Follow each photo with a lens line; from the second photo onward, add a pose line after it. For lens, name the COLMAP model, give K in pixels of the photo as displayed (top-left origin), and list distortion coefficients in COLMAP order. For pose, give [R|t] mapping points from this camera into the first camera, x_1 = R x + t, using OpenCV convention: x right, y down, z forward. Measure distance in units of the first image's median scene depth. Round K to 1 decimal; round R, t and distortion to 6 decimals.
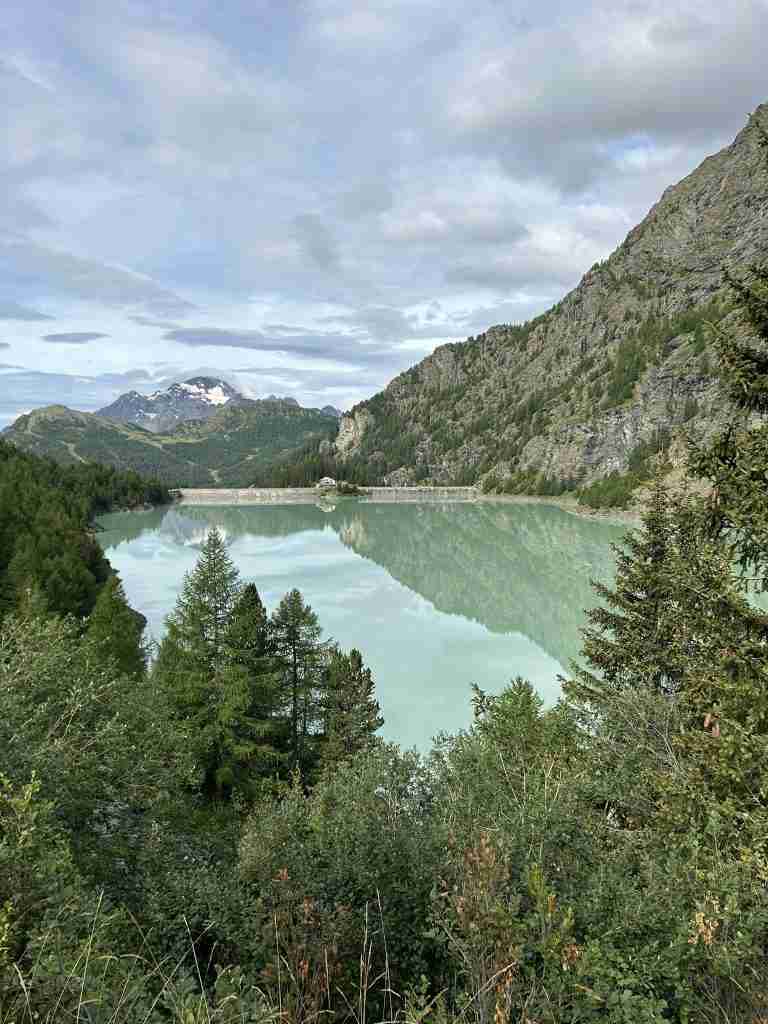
lens RADIAL K [[766.5, 0, 384.0], [0, 766.5, 512.0], [0, 0, 1]] dist [0.110943, -0.135589]
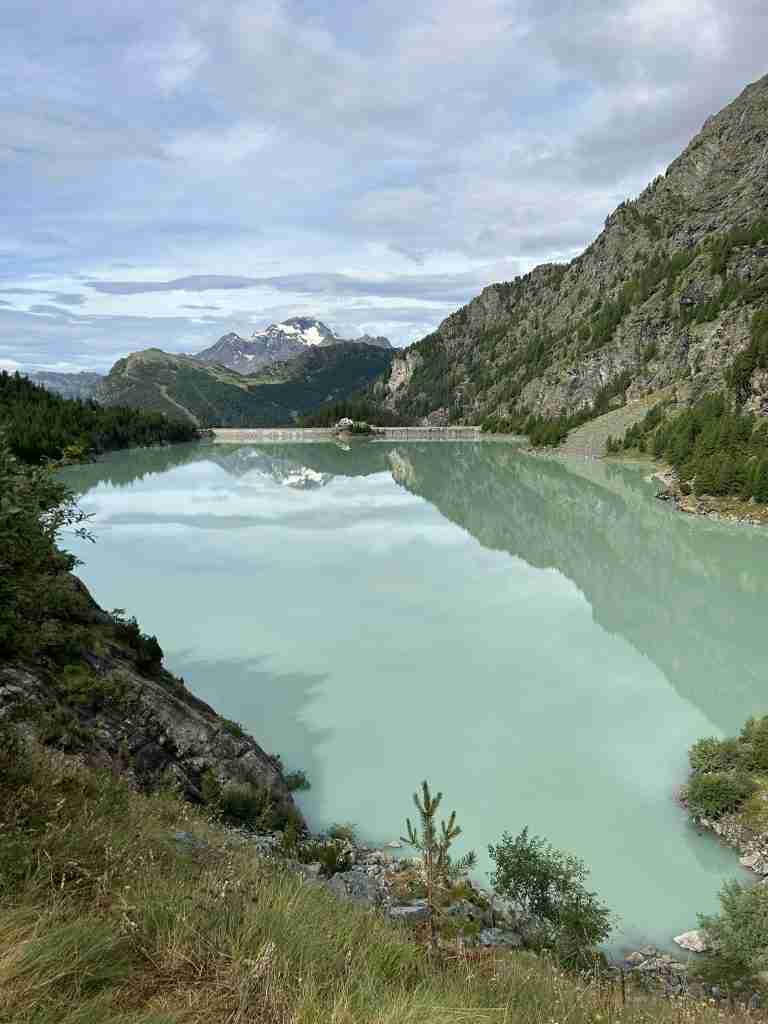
lens RADIAL K [[766.5, 0, 384.0], [0, 766.5, 512.0], [0, 0, 1]] dist [0.110943, -0.135589]
pose [[0.992017, 0.012359, -0.125494, 0.103019], [-0.002572, 0.996961, 0.077854, 0.002374], [0.126074, -0.076910, 0.989035, -0.070136]]
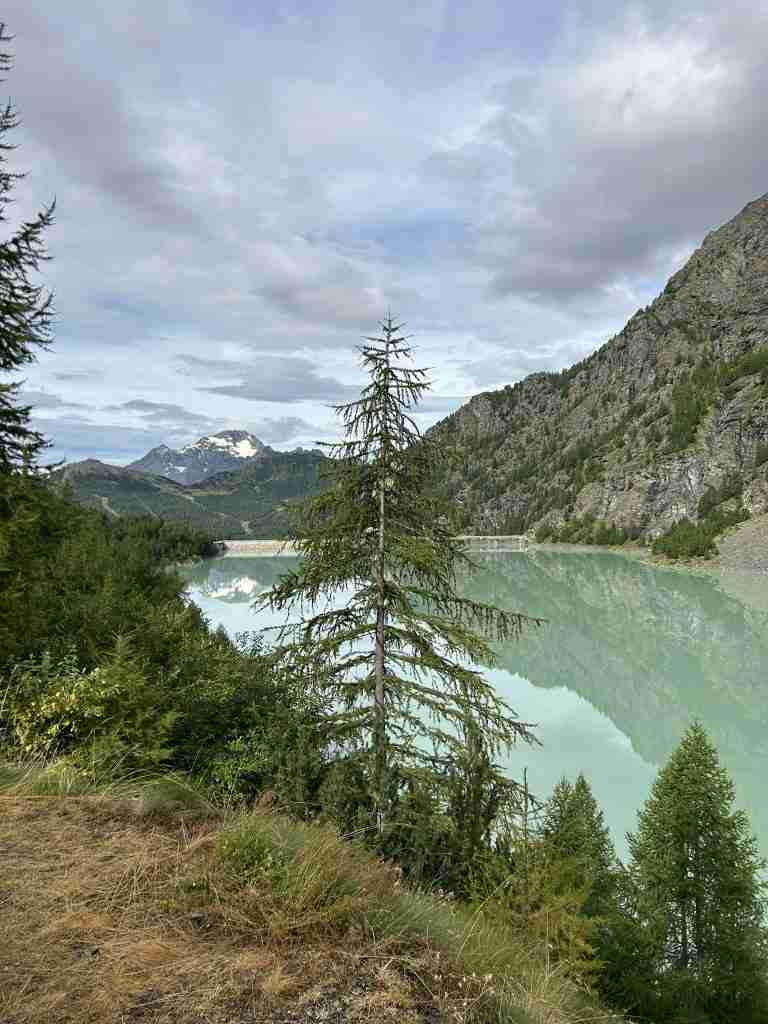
lens RADIAL K [[766.5, 0, 384.0], [0, 766.5, 512.0], [0, 0, 1]] dist [0.110943, -0.135589]
pose [[0.999439, -0.009587, -0.032097, -0.024237], [0.007481, 0.997851, -0.065097, -0.000931], [0.032652, 0.064820, 0.997363, 0.023241]]
